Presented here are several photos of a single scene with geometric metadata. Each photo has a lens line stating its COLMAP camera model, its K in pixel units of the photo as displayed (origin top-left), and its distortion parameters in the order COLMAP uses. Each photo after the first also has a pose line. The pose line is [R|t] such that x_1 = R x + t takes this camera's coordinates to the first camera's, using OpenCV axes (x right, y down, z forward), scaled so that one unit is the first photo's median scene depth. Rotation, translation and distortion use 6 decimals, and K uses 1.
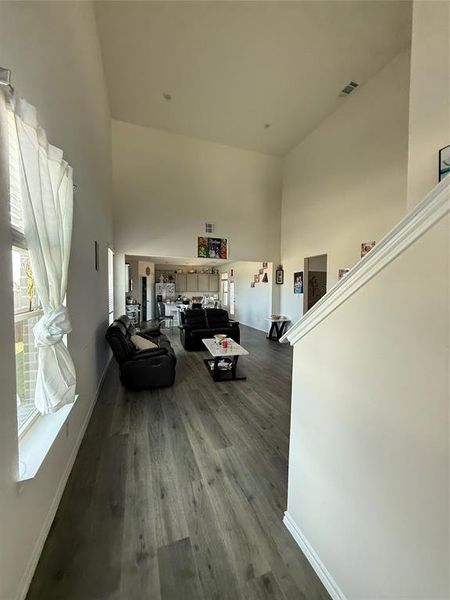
lens RADIAL K [[240.1, 0, 225.0], [0, 240.1, 300.0], [0, 0, 1]] dist [0.000592, 0.000384]
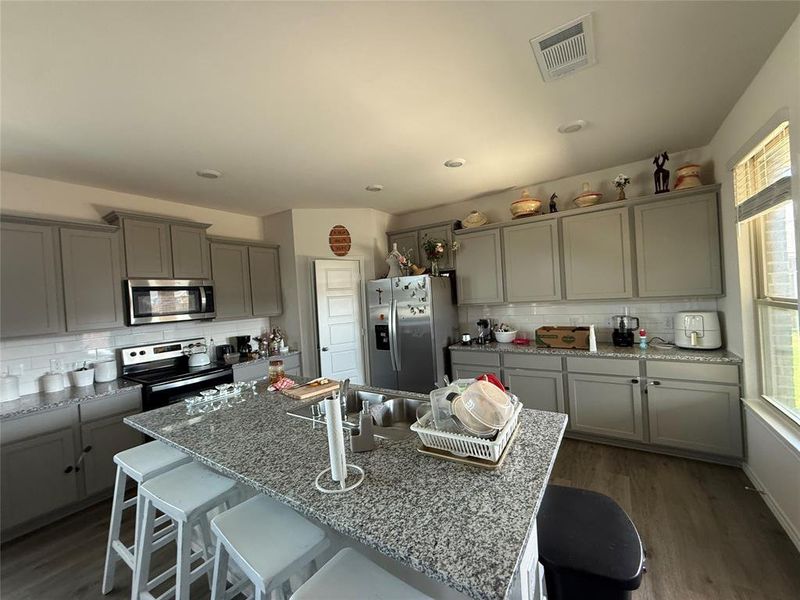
lens RADIAL K [[320.2, 0, 397.8], [0, 320.2, 301.2], [0, 0, 1]] dist [0.000592, 0.000384]
pose [[0.583307, -0.031863, -0.811627, 0.036110], [0.030158, 0.999391, -0.017561, -0.062813], [0.811692, -0.014234, 0.583912, 1.315566]]
